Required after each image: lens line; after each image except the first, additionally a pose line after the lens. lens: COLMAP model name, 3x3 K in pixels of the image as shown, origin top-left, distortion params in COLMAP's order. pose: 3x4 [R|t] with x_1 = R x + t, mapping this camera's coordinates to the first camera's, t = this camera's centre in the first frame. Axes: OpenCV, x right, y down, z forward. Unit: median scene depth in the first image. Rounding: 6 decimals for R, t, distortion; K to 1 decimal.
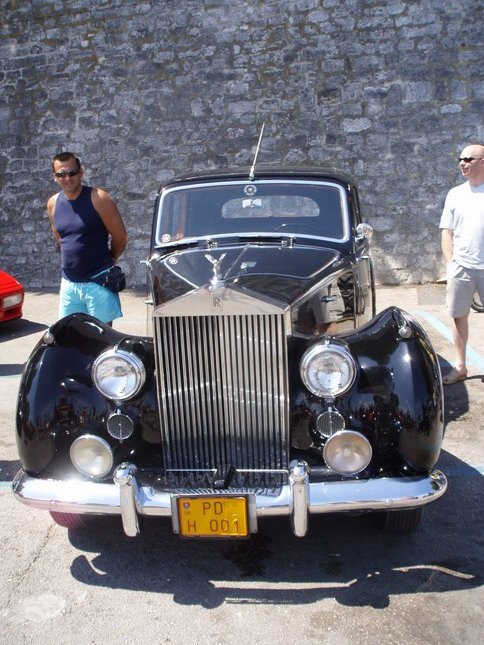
lens RADIAL K [[680.7, 0, 246.0], [0, 680.7, 326.0], [0, 0, 1]] dist [-0.123231, 0.000000]
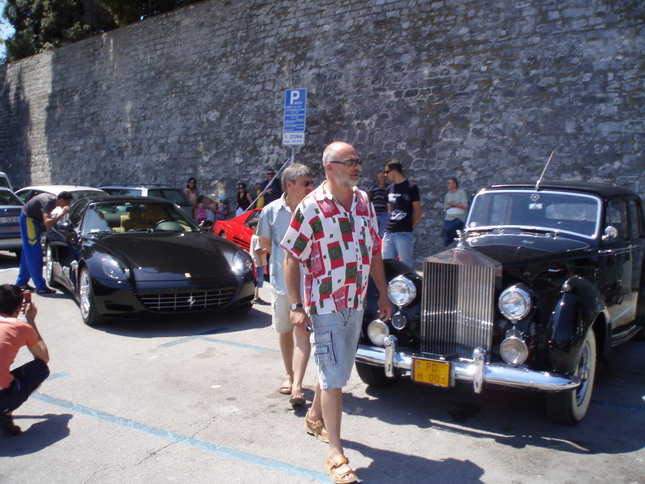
lens RADIAL K [[680.7, 0, 316.0], [0, 680.7, 248.0], [0, 0, 1]] dist [-0.123231, 0.000000]
pose [[0.867543, 0.106403, -0.485847, 0.306262], [-0.158424, 0.985085, -0.067148, 0.074028], [0.471456, 0.135224, 0.871461, -0.439295]]
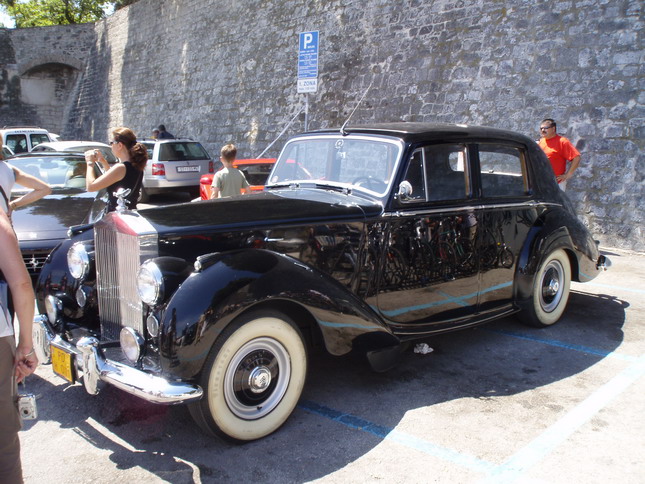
lens RADIAL K [[680.7, 0, 324.7], [0, 680.7, 245.1], [0, 0, 1]] dist [-0.123231, 0.000000]
pose [[0.741677, 0.151807, -0.653353, 0.754112], [-0.171497, 0.984595, 0.034090, -0.069420], [0.648463, 0.086764, 0.756286, 0.146146]]
